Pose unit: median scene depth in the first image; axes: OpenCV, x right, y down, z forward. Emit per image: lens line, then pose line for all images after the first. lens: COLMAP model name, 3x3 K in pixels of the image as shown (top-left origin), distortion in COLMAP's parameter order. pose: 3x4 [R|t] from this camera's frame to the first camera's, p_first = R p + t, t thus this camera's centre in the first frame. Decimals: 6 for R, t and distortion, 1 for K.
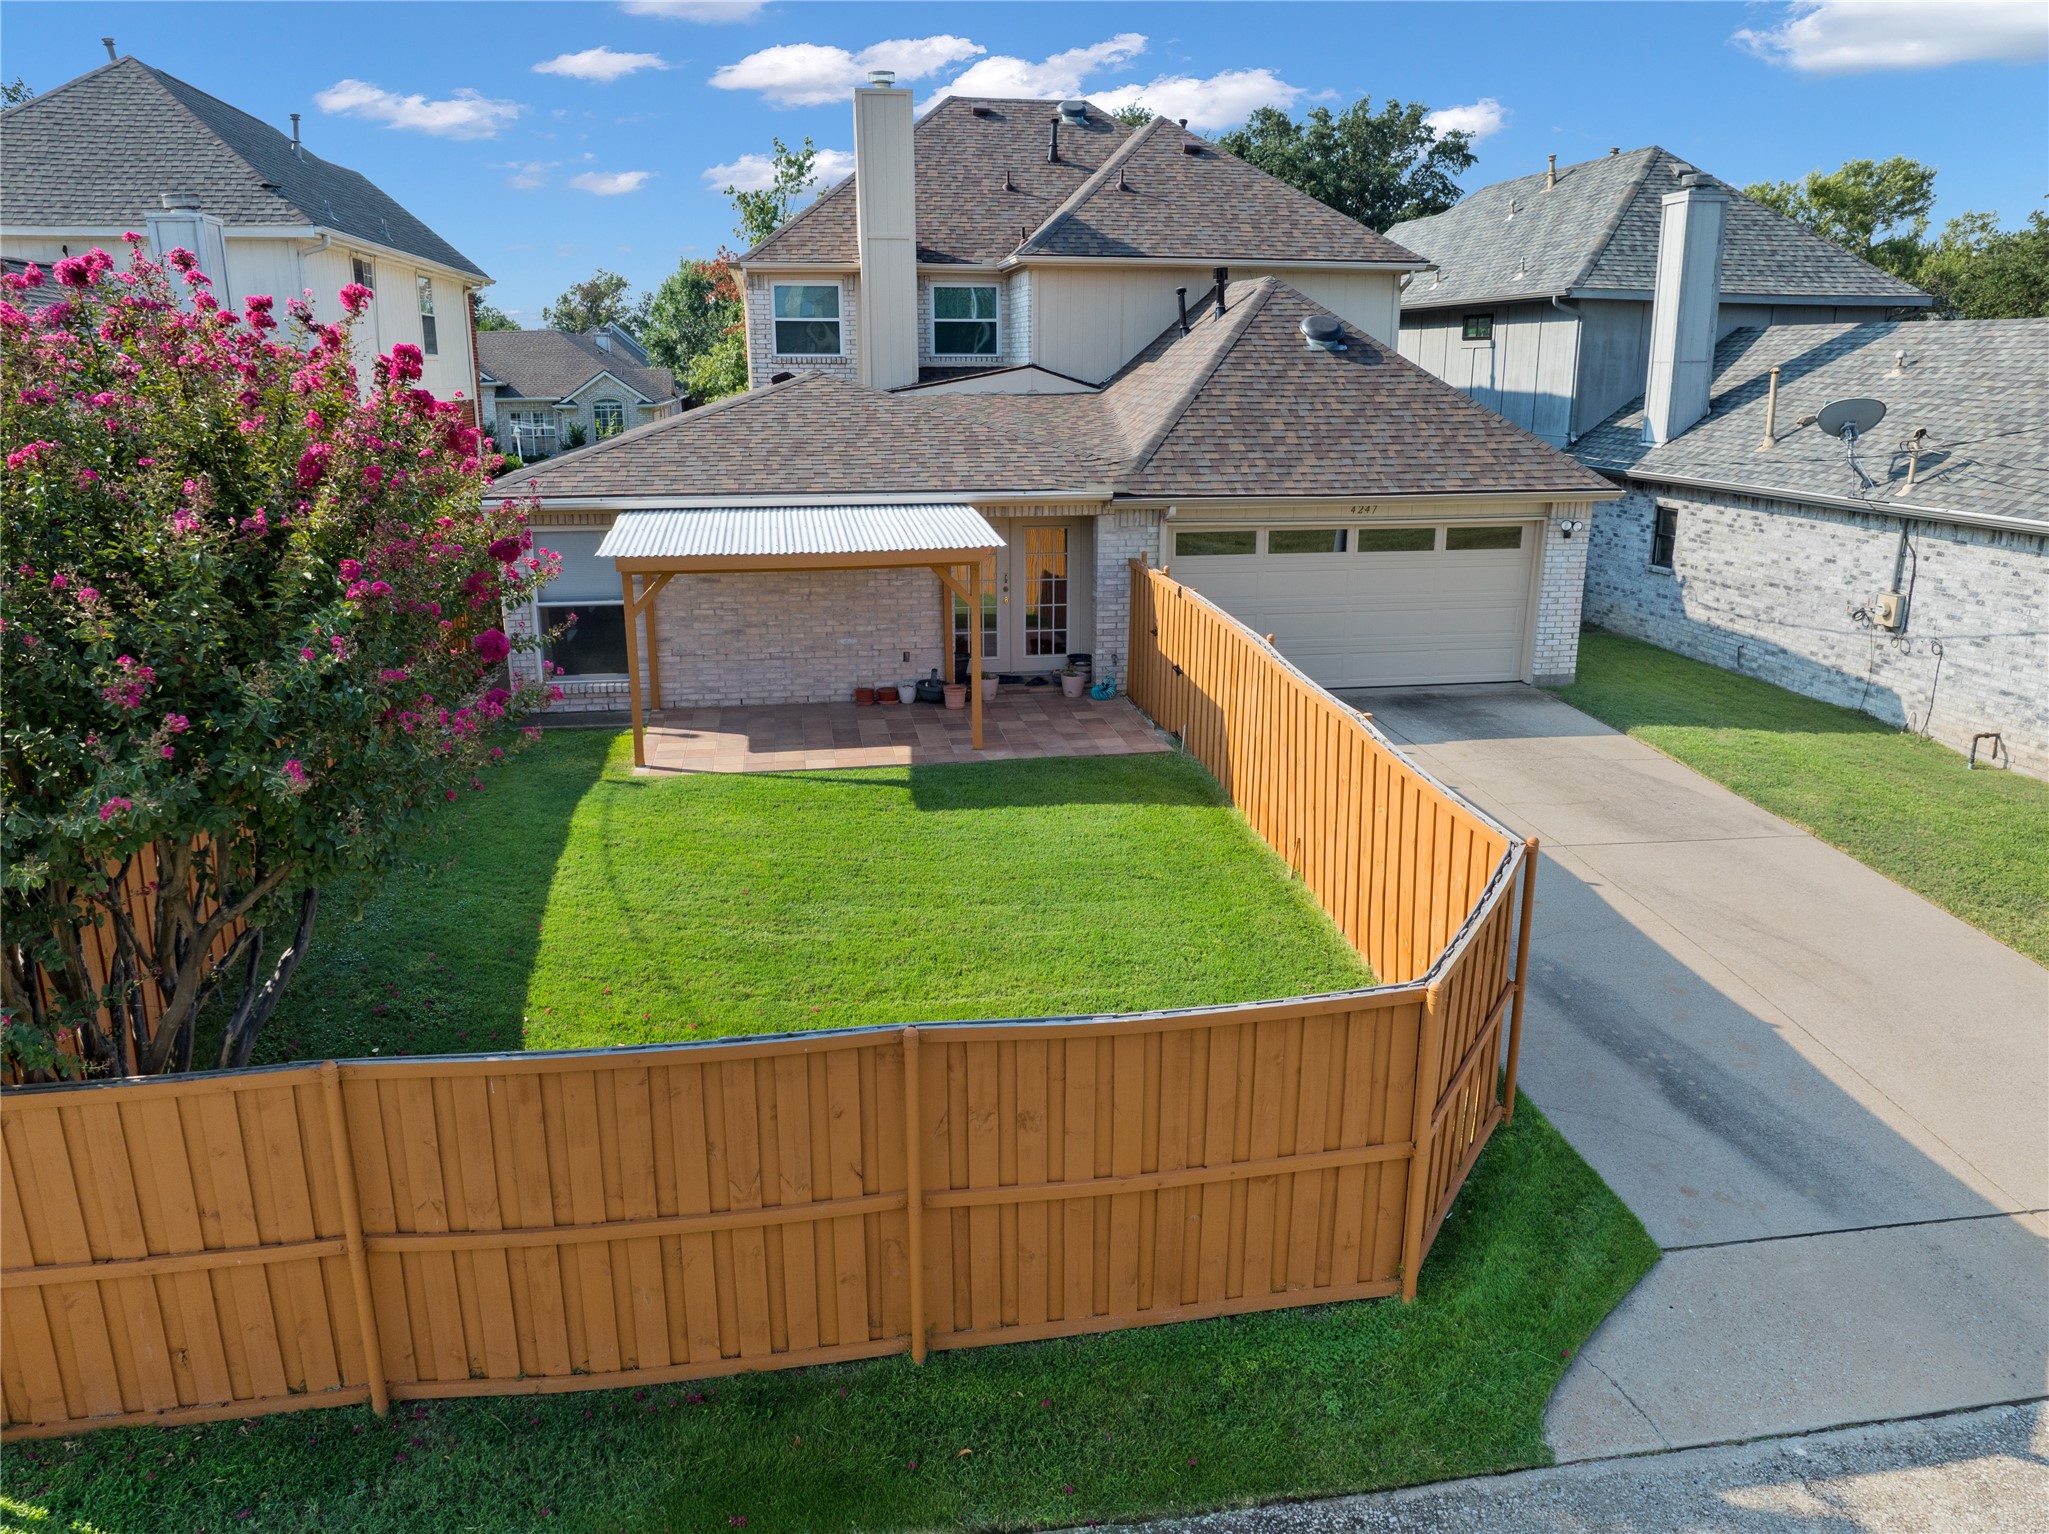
lens RADIAL K [[1449.4, 0, 1024.4], [0, 1449.4, 768.0], [0, 0, 1]] dist [-0.025918, -0.006130]
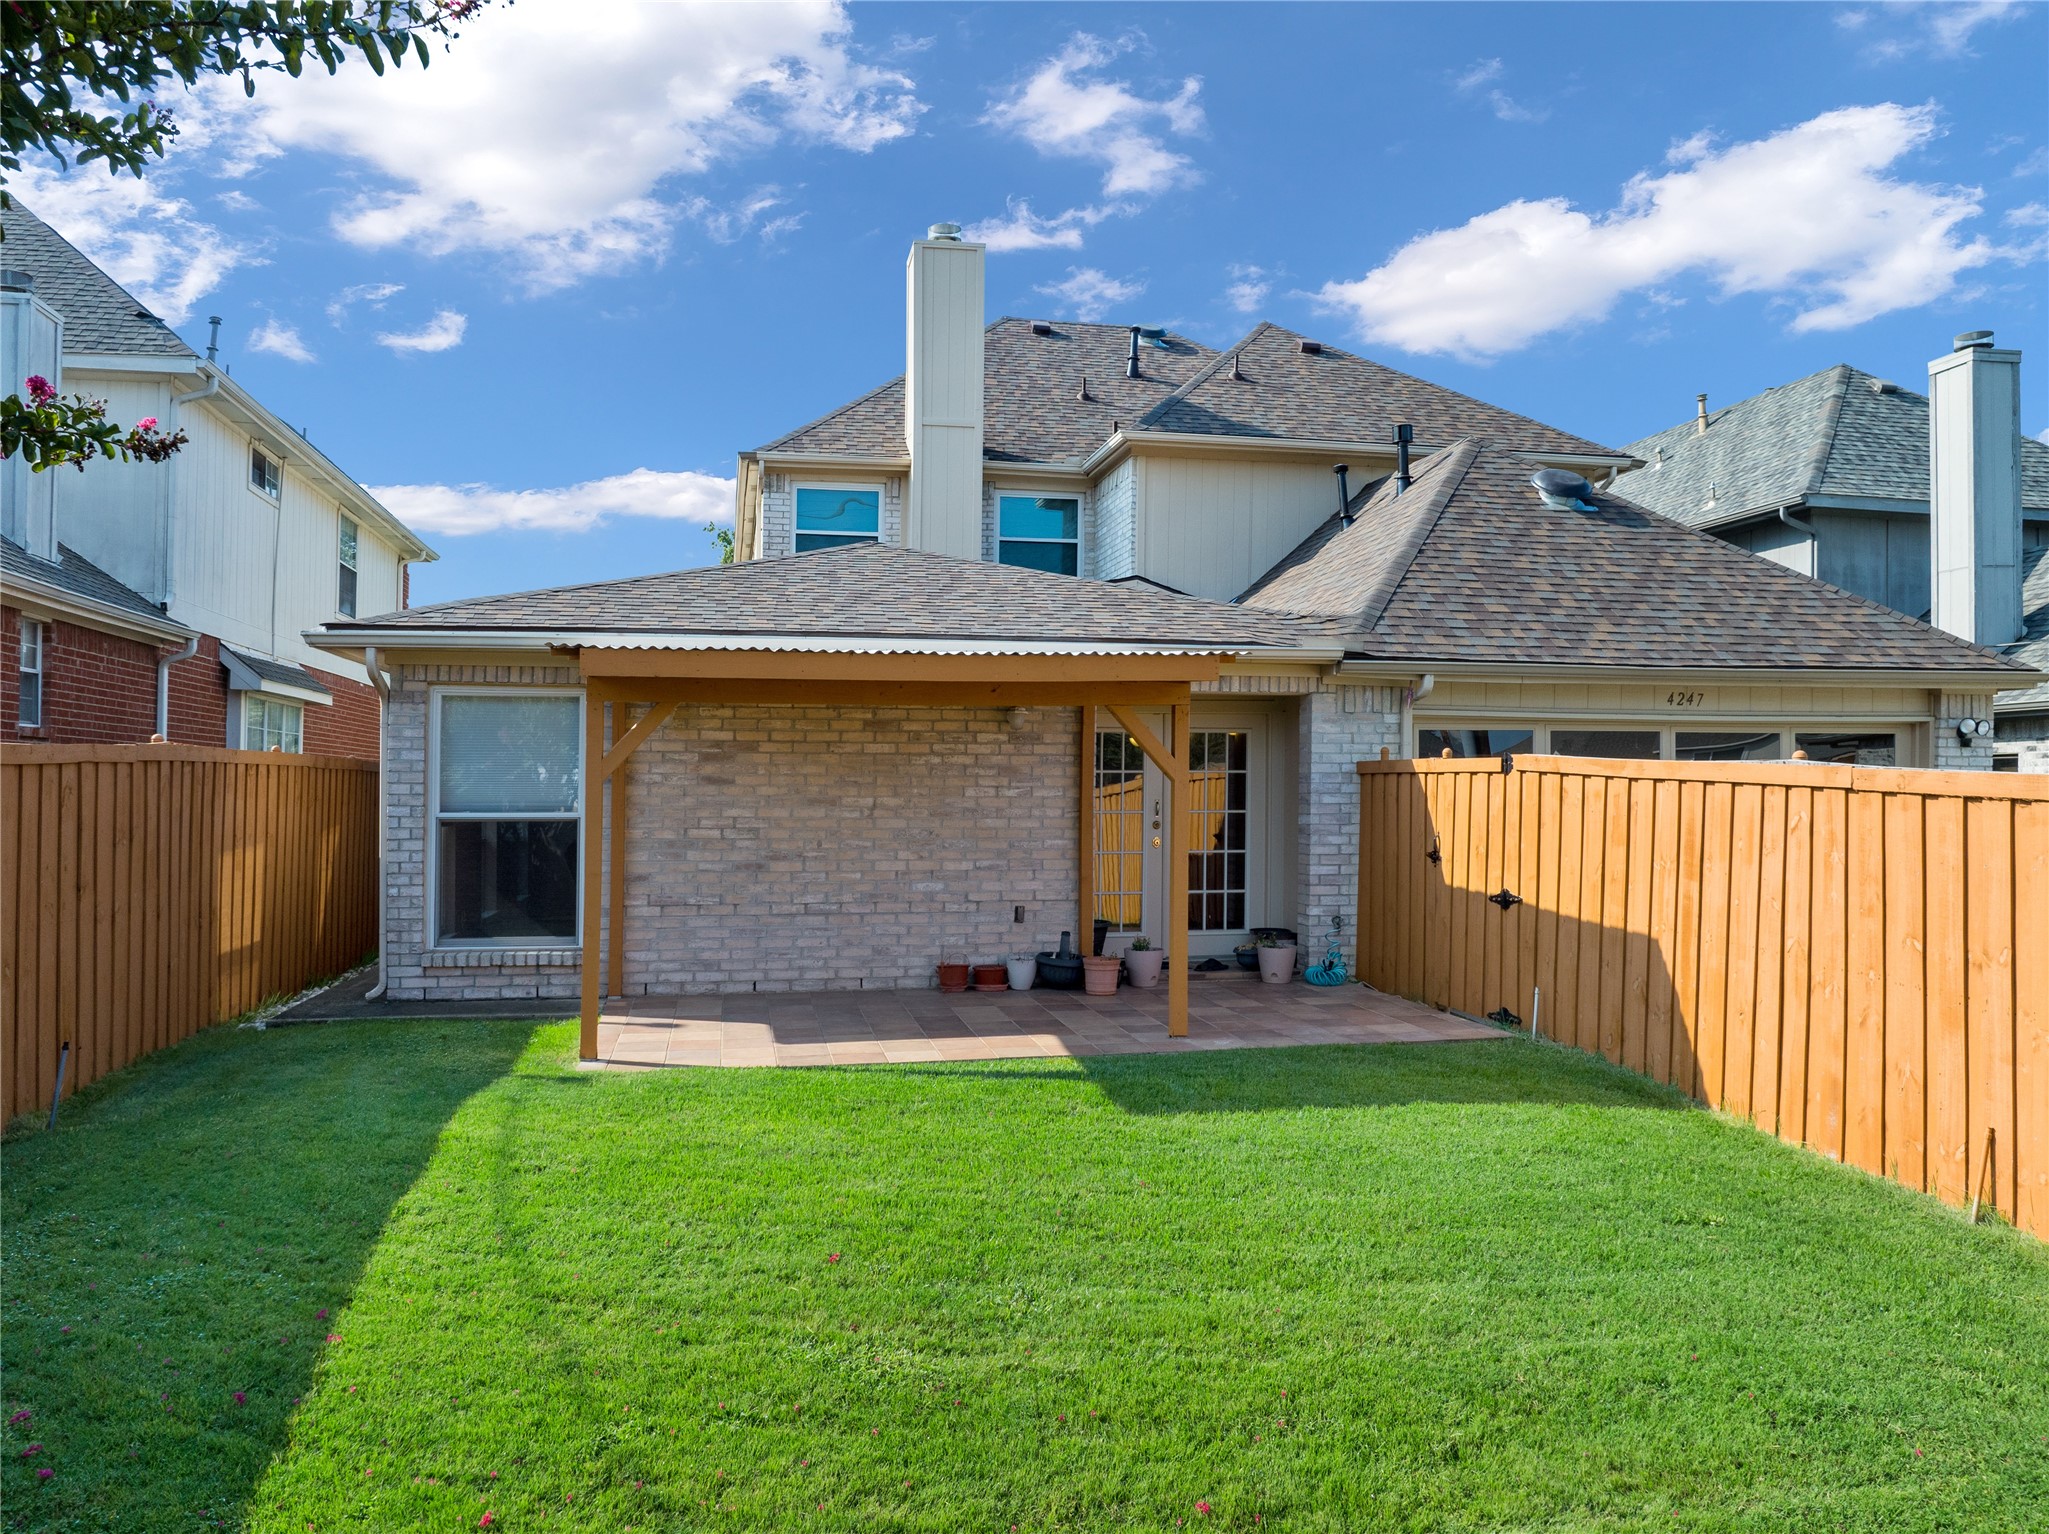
lens RADIAL K [[1449.4, 0, 973.1], [0, 1449.4, 713.4], [0, 0, 1]] dist [-0.025918, -0.006130]
pose [[0.999901, -0.004623, 0.013309, -0.110260], [0.008913, 0.939152, -0.343385, 0.057362], [-0.010912, 0.343469, 0.939100, 0.382437]]
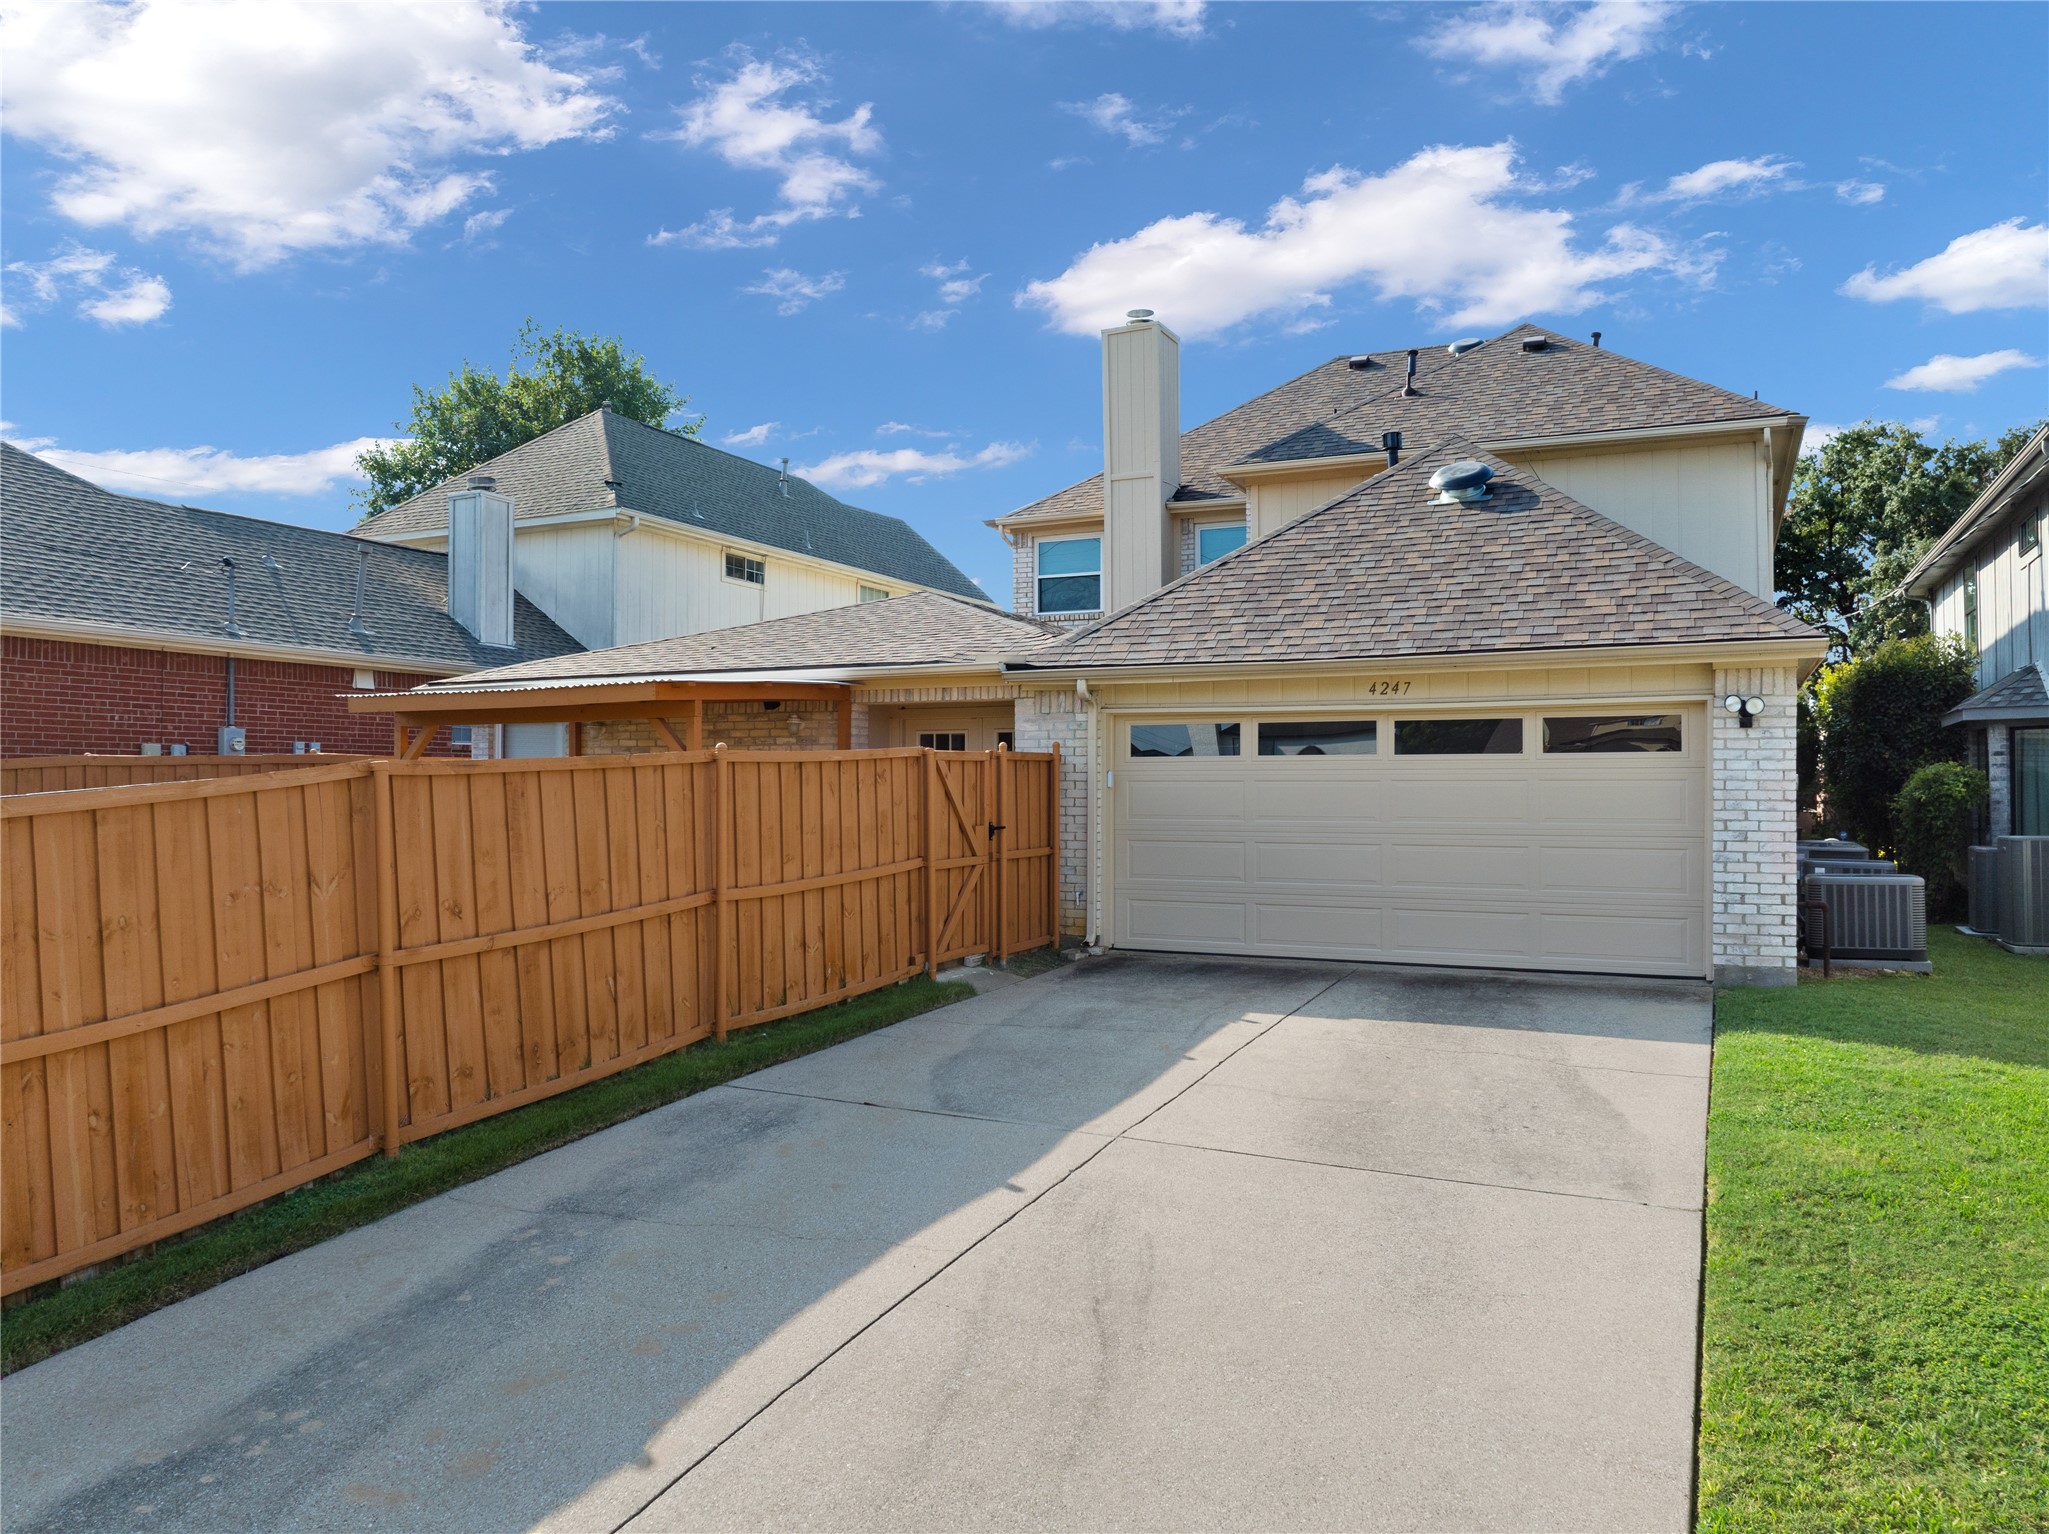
lens RADIAL K [[1449.4, 0, 1035.7], [0, 1449.4, 757.6], [0, 0, 1]] dist [-0.025918, -0.006130]
pose [[0.816221, -0.012631, -0.577602, 0.500985], [-0.156681, 0.957454, -0.242347, 0.041158], [0.556089, 0.288308, 0.779515, 0.405782]]
